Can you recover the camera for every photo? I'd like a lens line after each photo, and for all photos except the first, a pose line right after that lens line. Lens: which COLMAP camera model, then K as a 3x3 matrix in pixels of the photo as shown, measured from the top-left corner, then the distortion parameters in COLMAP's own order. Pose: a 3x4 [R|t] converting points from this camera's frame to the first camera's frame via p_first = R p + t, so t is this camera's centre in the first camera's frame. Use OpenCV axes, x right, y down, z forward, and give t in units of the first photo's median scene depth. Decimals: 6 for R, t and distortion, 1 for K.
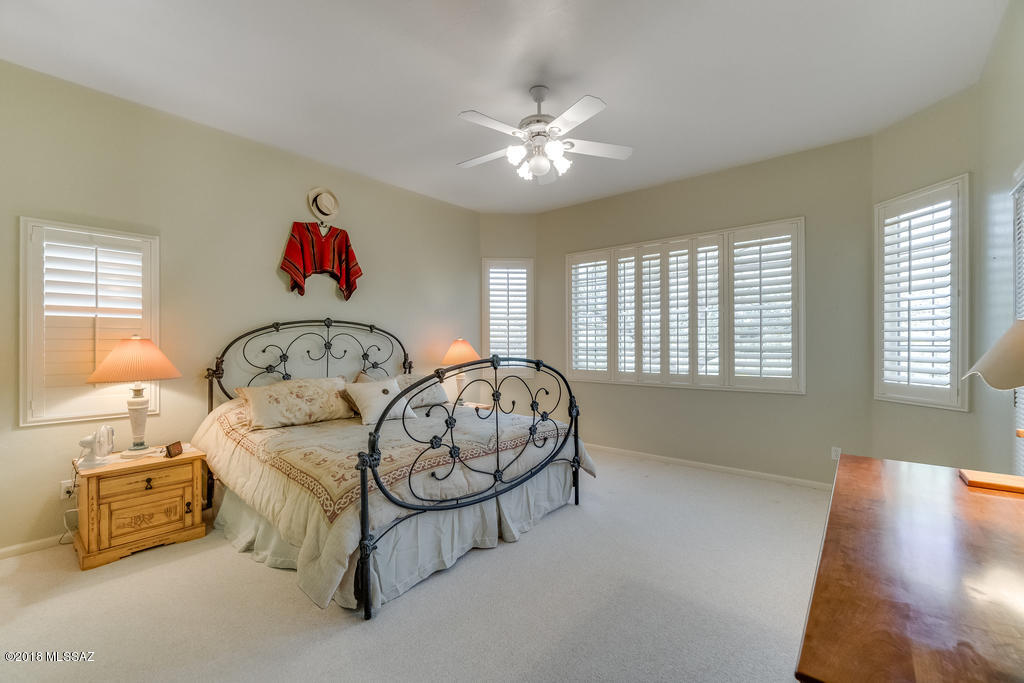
lens RADIAL K [[449.0, 0, 506.8], [0, 449.0, 344.4], [0, 0, 1]] dist [-0.006140, -0.000118]
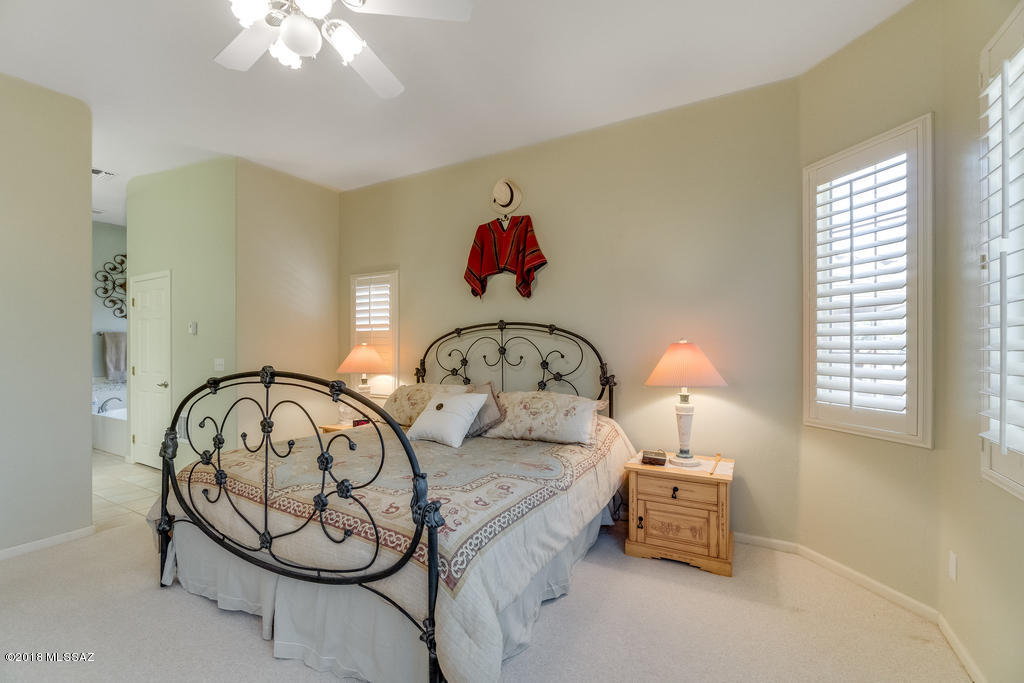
lens RADIAL K [[449.0, 0, 506.8], [0, 449.0, 344.4], [0, 0, 1]] dist [-0.006140, -0.000118]
pose [[0.162596, -0.001230, -0.986692, 0.542746], [-0.003415, 0.999993, -0.001810, -0.008831], [0.986687, 0.003664, 0.162591, 0.935719]]
